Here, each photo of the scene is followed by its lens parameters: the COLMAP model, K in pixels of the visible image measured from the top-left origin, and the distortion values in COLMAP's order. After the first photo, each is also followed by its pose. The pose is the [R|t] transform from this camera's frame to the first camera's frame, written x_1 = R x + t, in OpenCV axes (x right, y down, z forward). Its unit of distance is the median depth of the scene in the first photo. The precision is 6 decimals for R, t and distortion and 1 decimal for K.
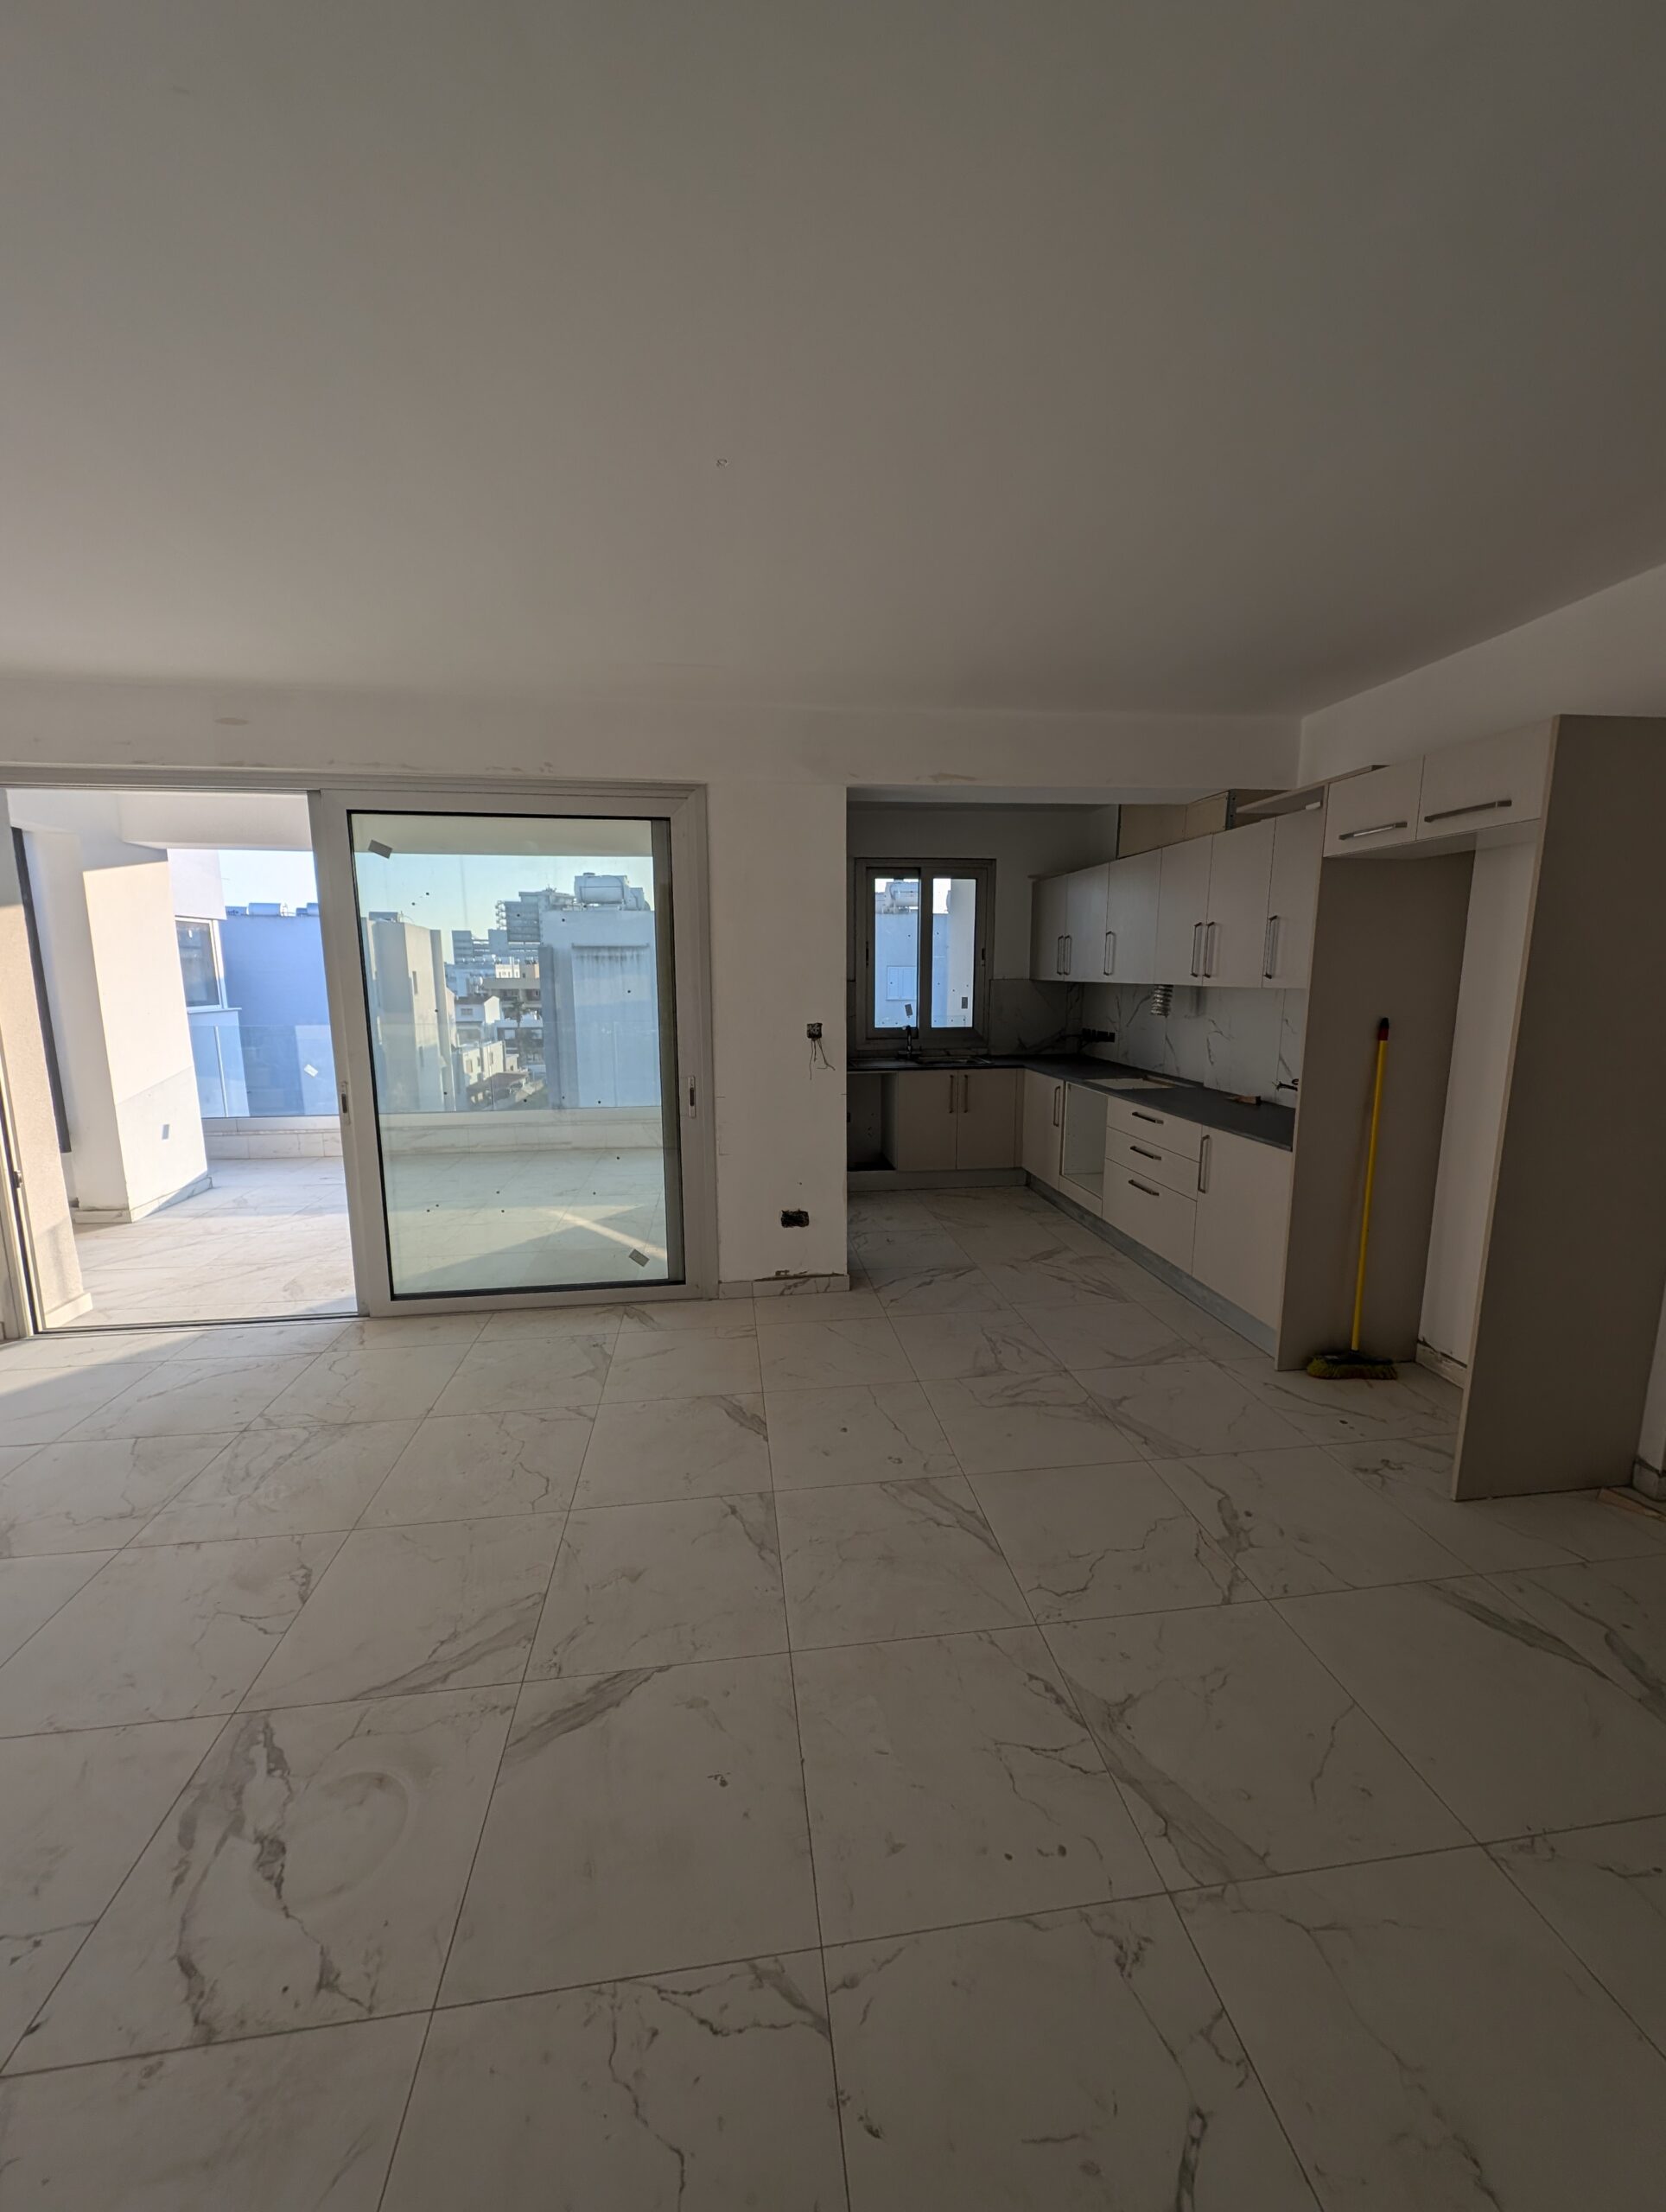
lens RADIAL K [[822.8, 0, 829.2], [0, 822.8, 1098.7], [0, 0, 1]] dist [0.006268, -0.006265]
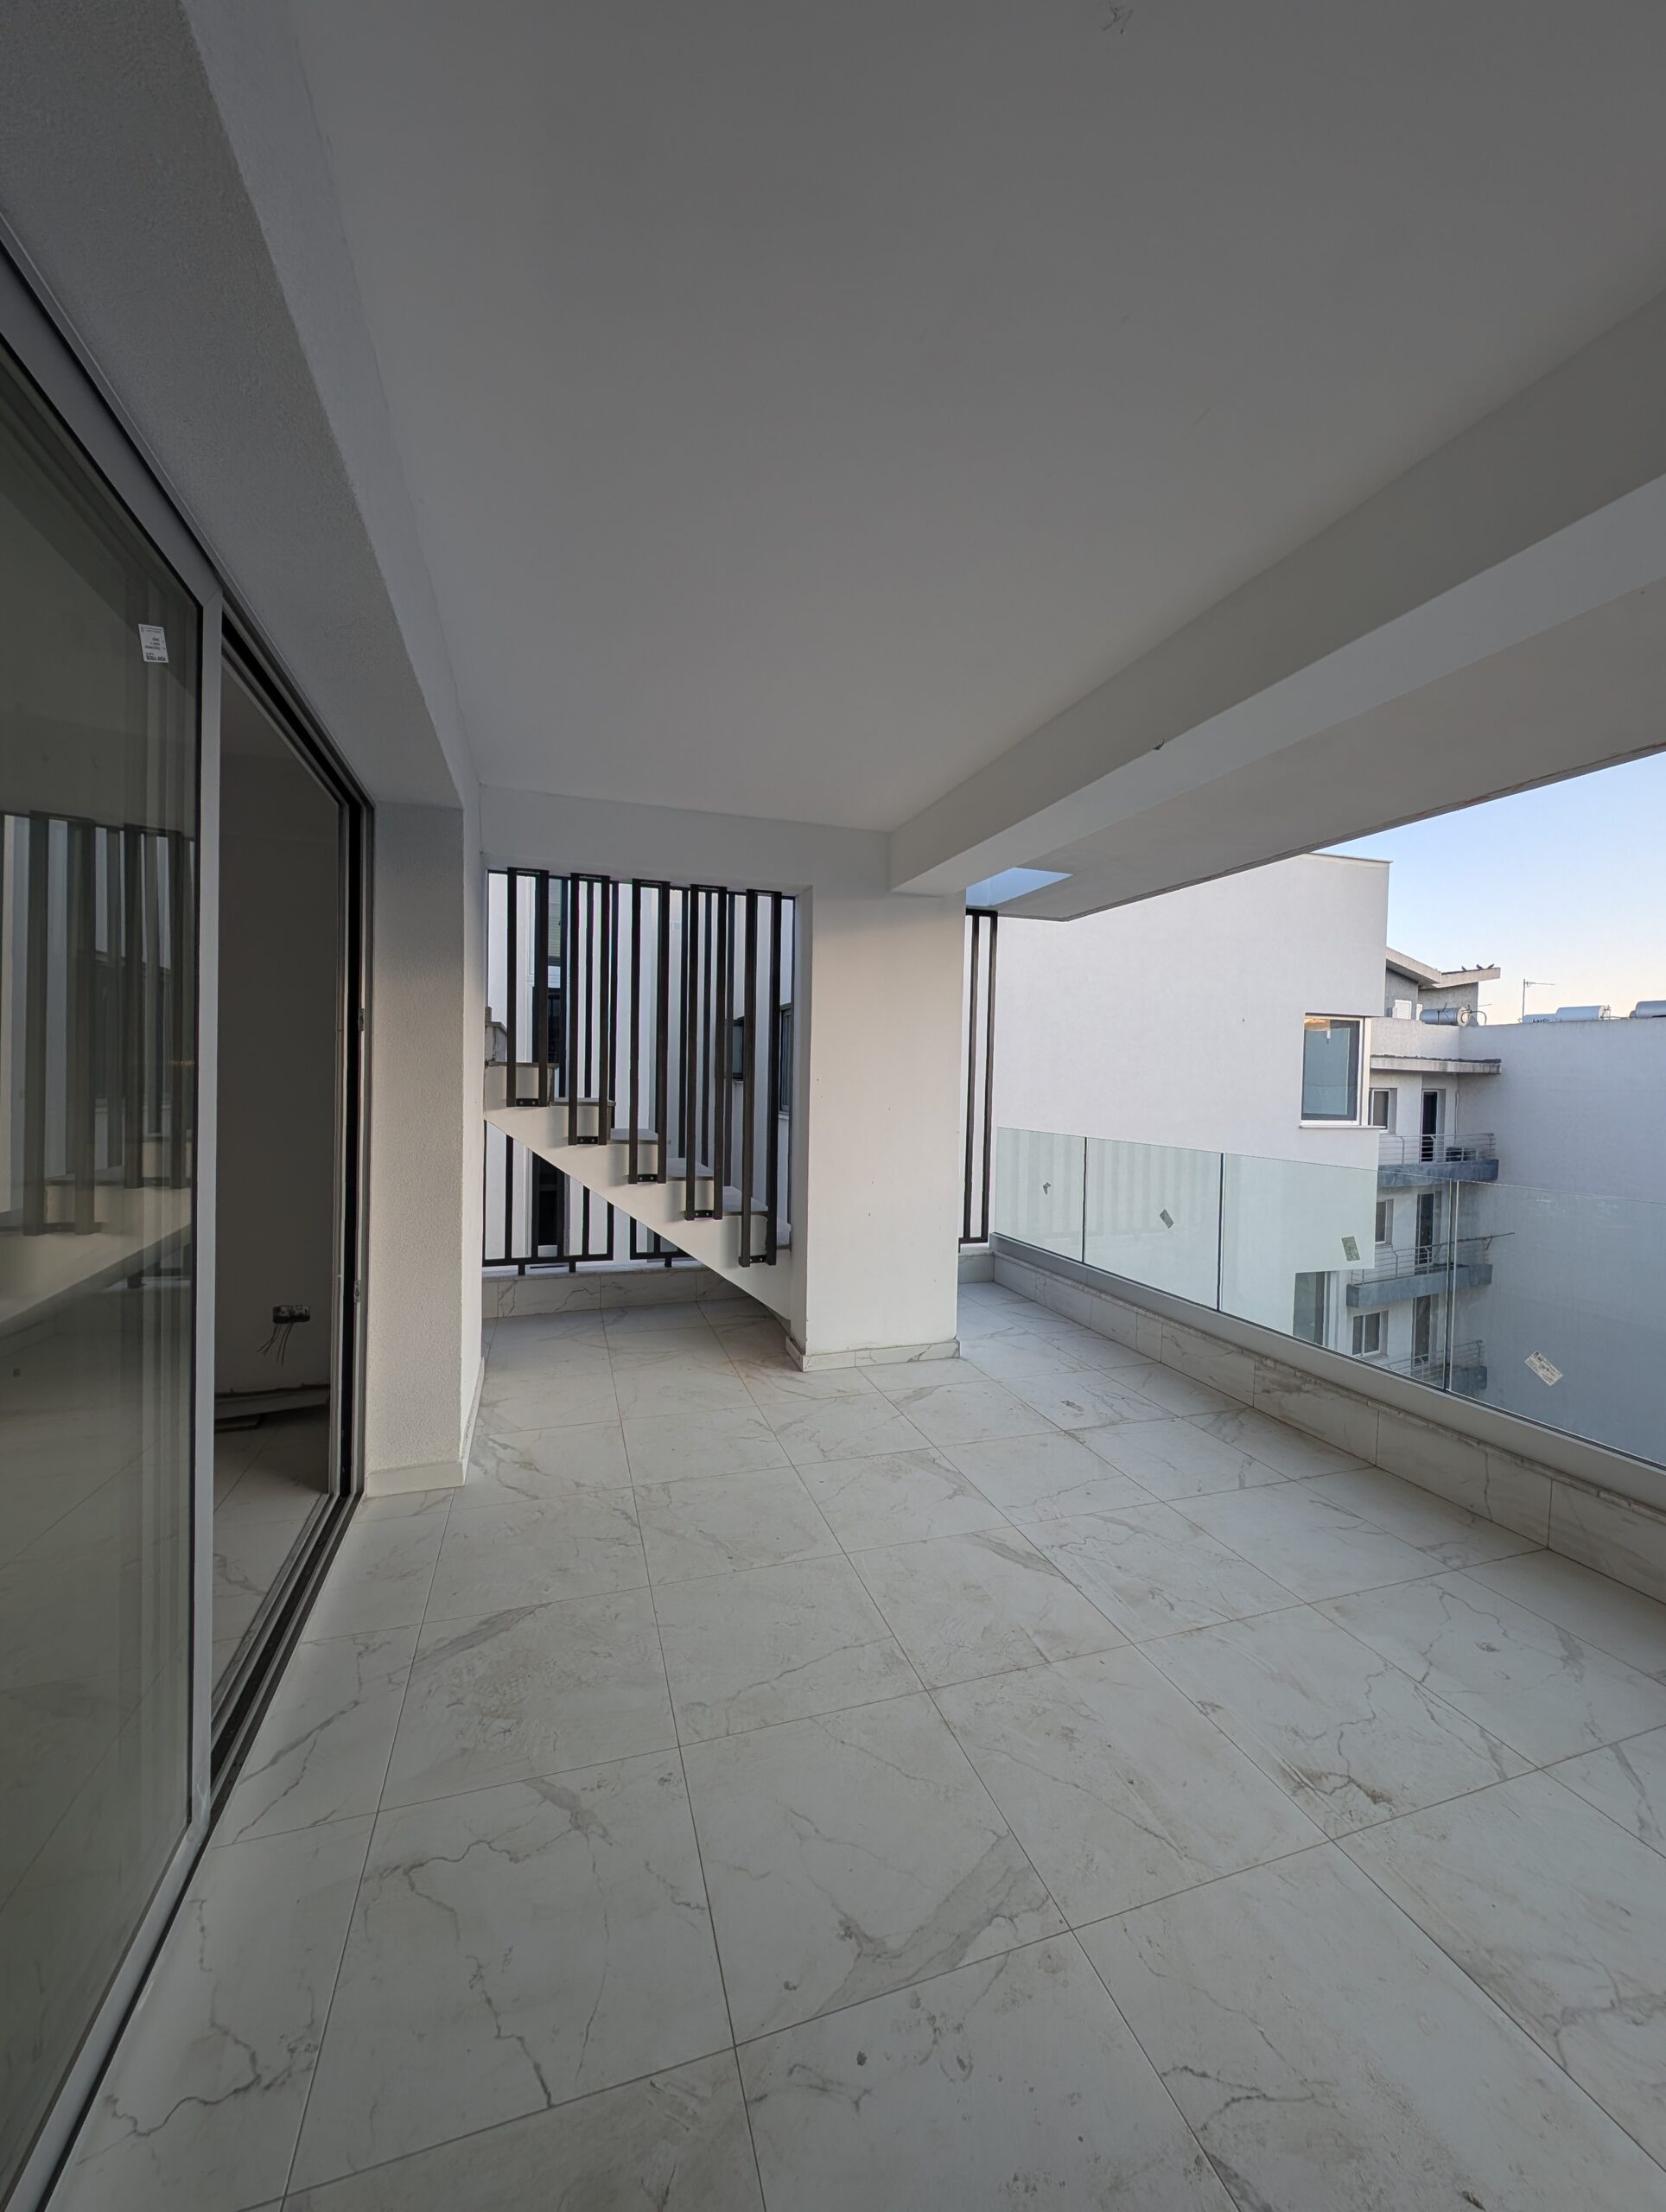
lens RADIAL K [[826.0, 0, 825.3], [0, 826.0, 1100.5], [0, 0, 1]] dist [0.010458, -0.006023]
pose [[0.180469, 0.032245, -0.983052, -0.119168], [-0.173616, 0.984813, 0.000430, -0.148245], [0.968137, 0.170596, 0.183327, 1.165195]]
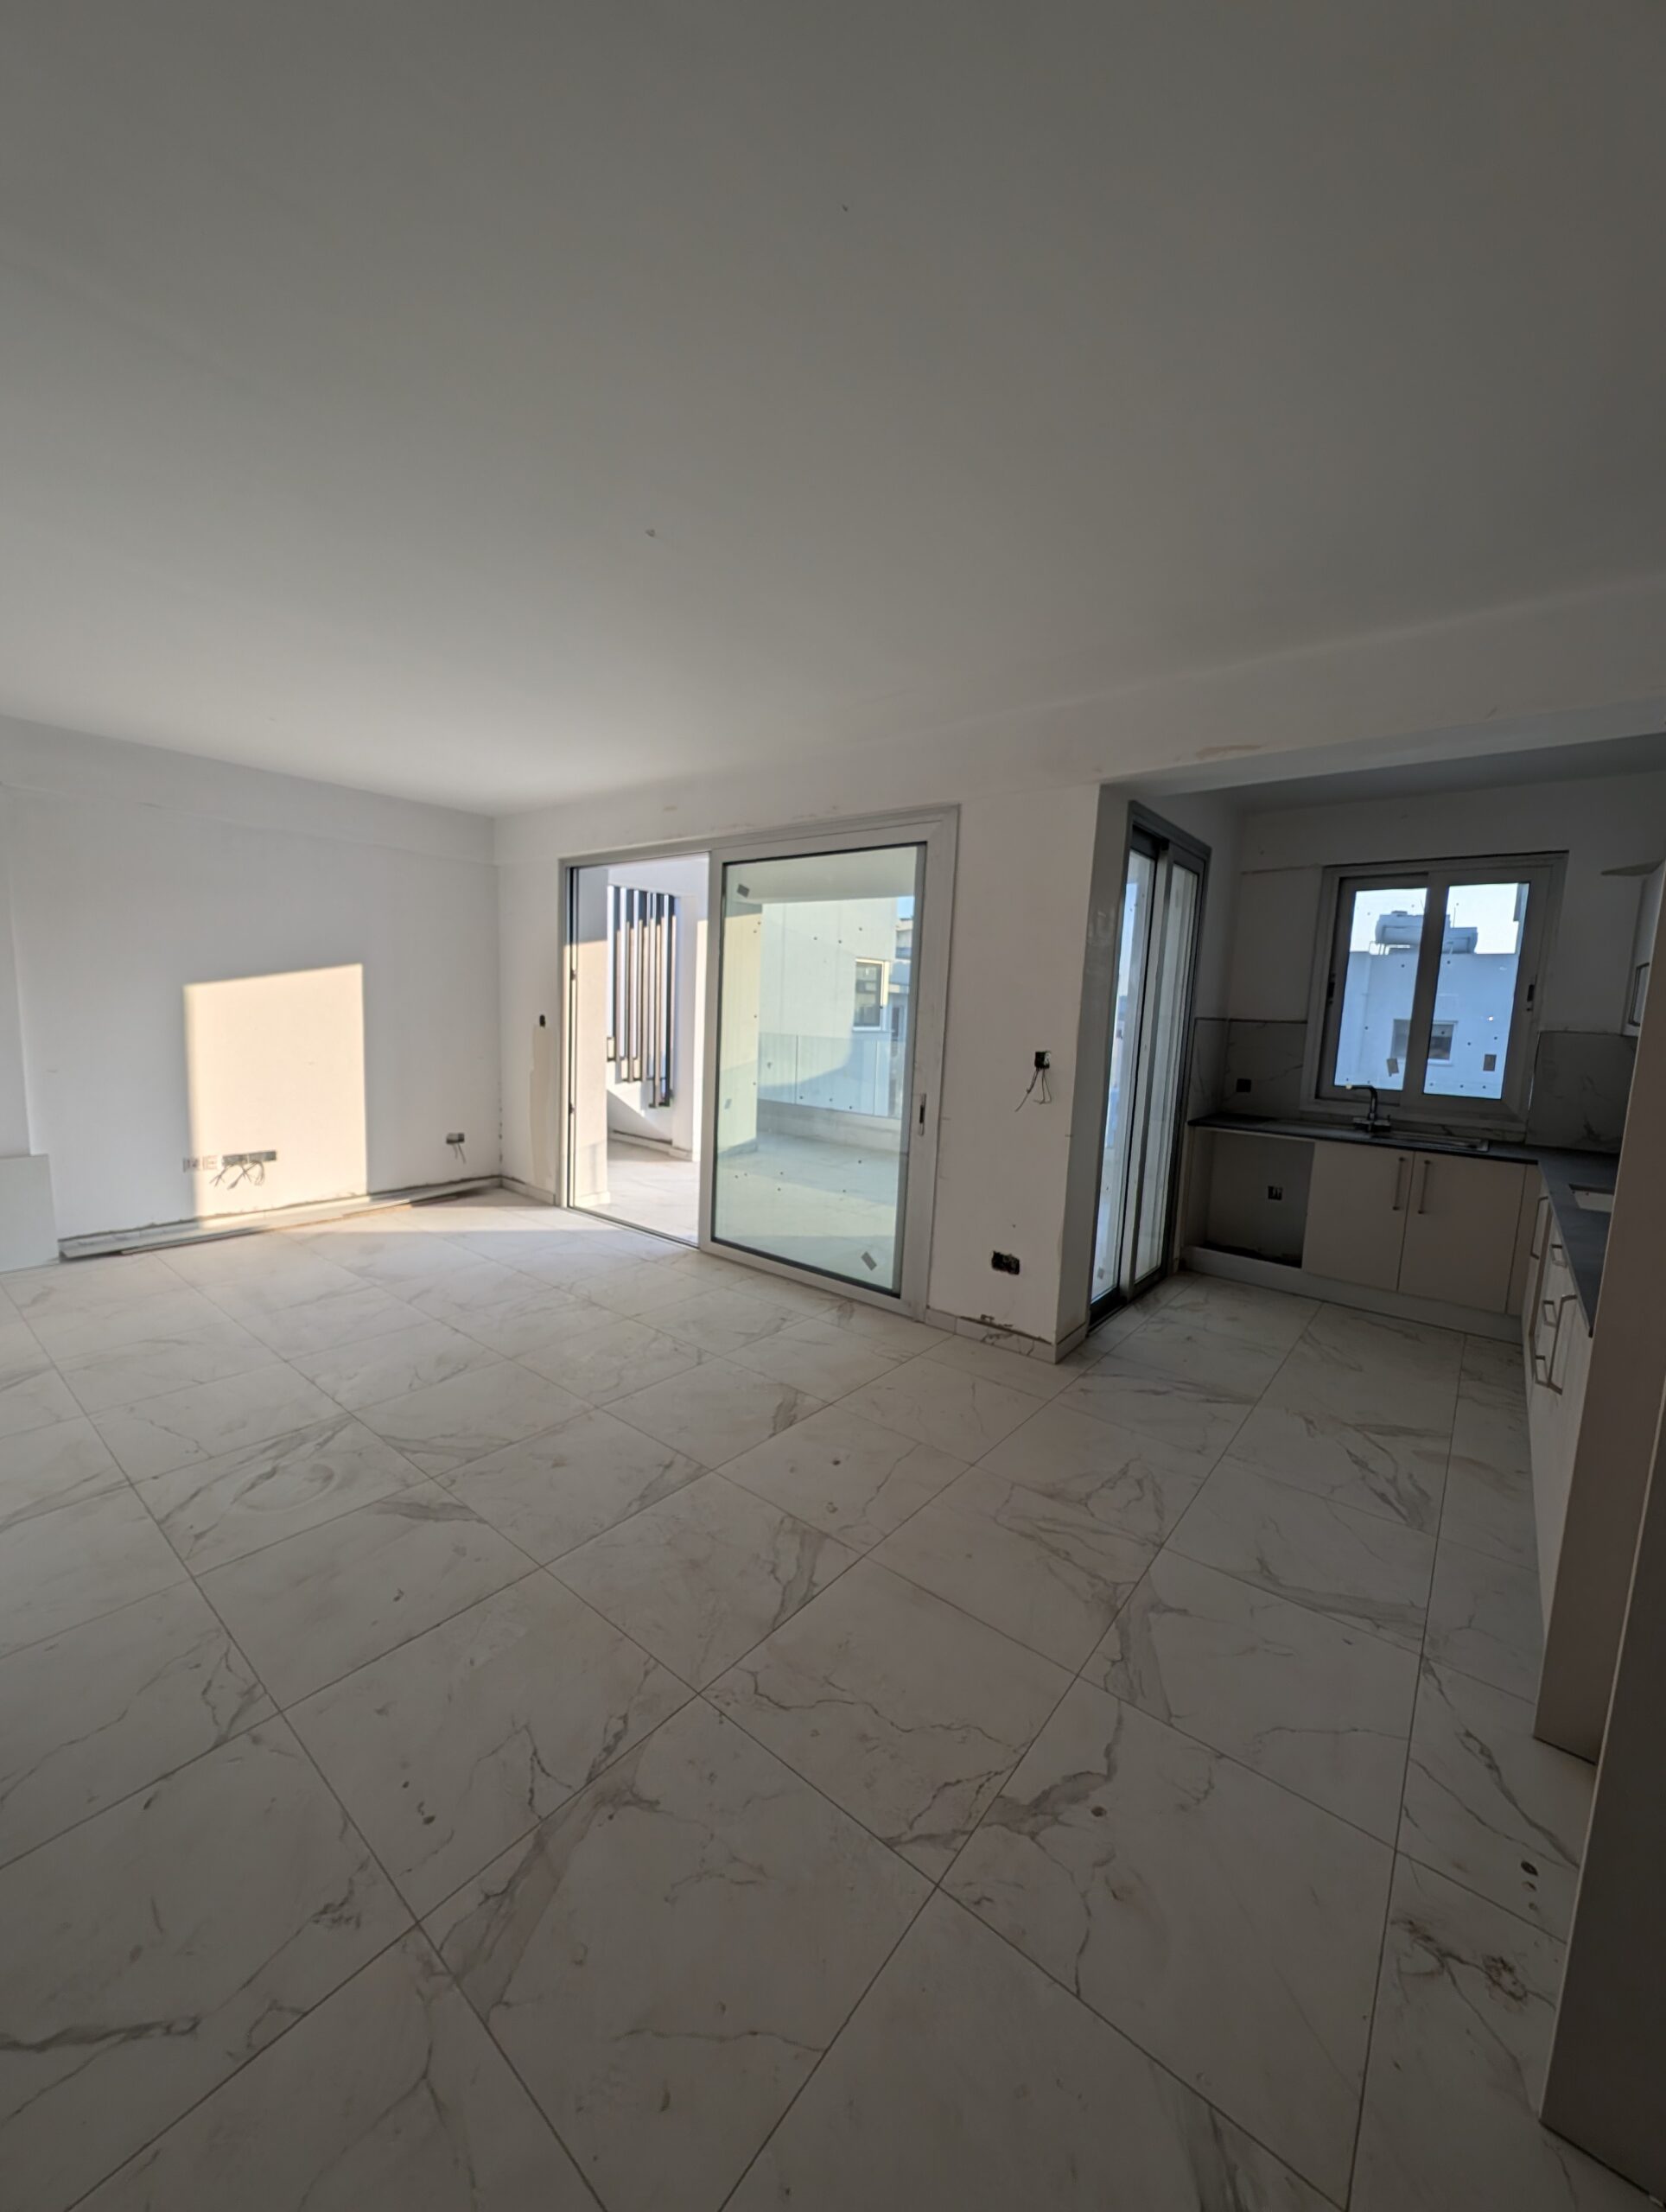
lens RADIAL K [[826.0, 0, 825.3], [0, 826.0, 1100.5], [0, 0, 1]] dist [0.010458, -0.006023]
pose [[0.687138, 0.117662, -0.716935, 0.464347], [-0.155065, 0.987812, 0.013498, -0.013852], [0.709786, 0.101896, 0.697009, 0.207518]]
